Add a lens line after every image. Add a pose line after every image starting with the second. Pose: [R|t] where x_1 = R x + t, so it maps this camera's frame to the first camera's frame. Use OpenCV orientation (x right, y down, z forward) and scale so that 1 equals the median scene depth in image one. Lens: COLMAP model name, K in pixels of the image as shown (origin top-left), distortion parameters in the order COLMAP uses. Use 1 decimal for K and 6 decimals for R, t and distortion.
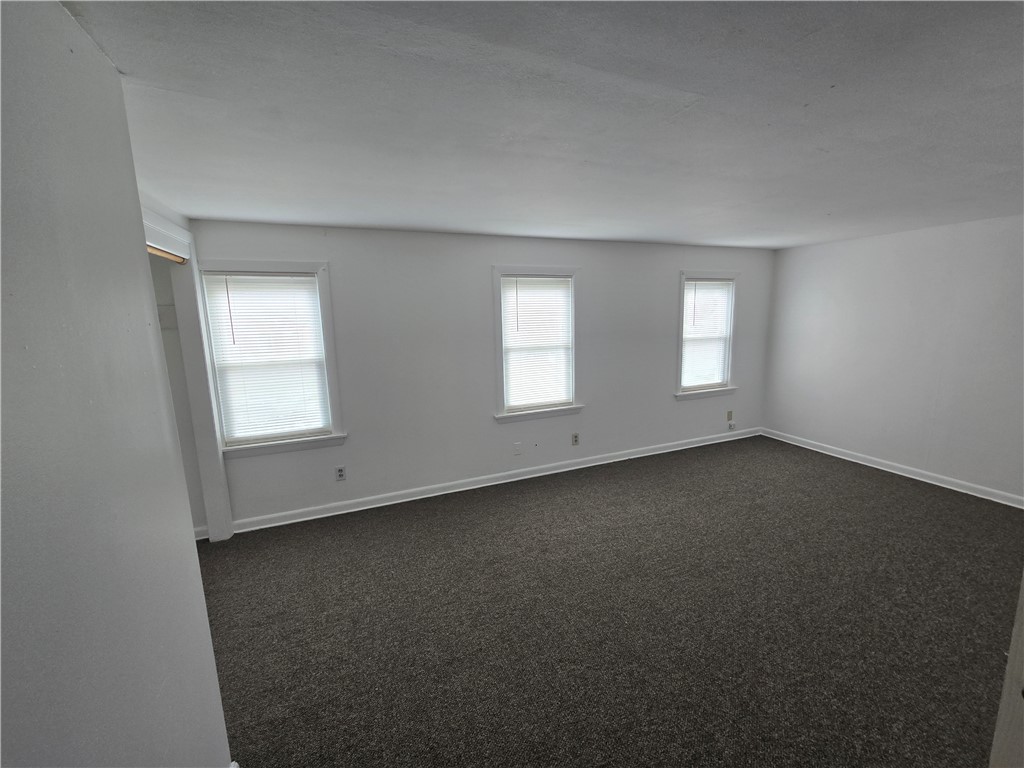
lens RADIAL K [[419.9, 0, 515.9], [0, 419.9, 380.4], [0, 0, 1]] dist [-0.002864, 0.000193]
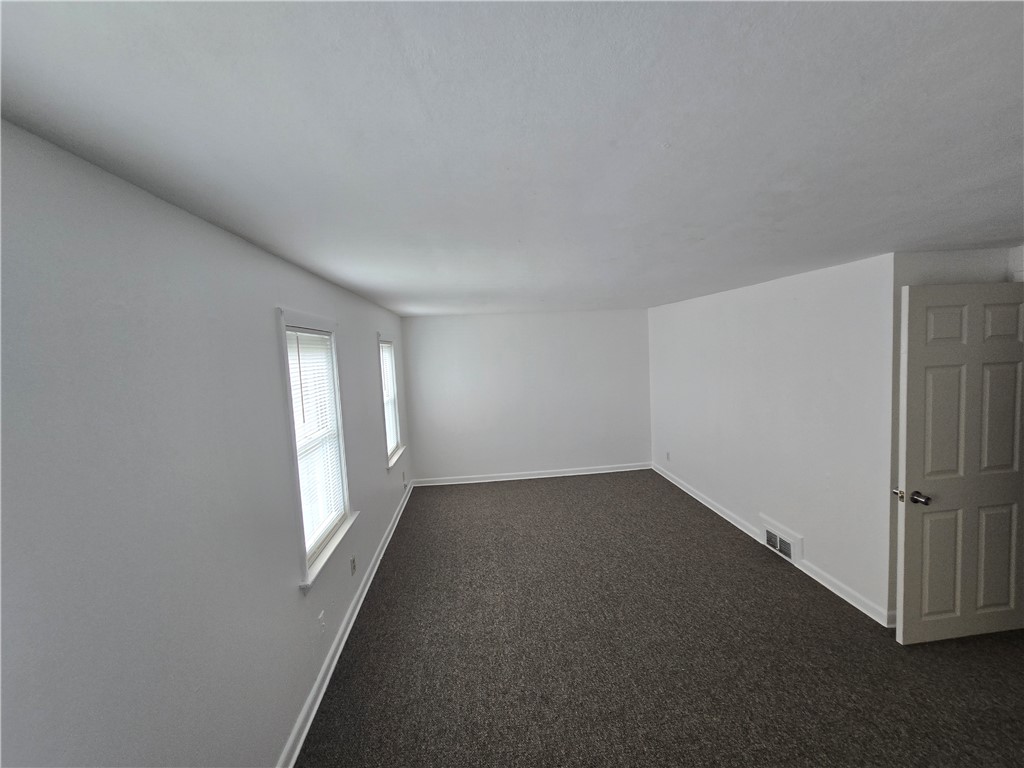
lens RADIAL K [[419.9, 0, 514.3], [0, 419.9, 384.0], [0, 0, 1]] dist [-0.002864, 0.000193]
pose [[0.295920, -0.068274, 0.952770, -0.483951], [0.192786, 0.981185, 0.010433, -0.126064], [-0.935556, 0.180593, 0.303514, 0.572251]]
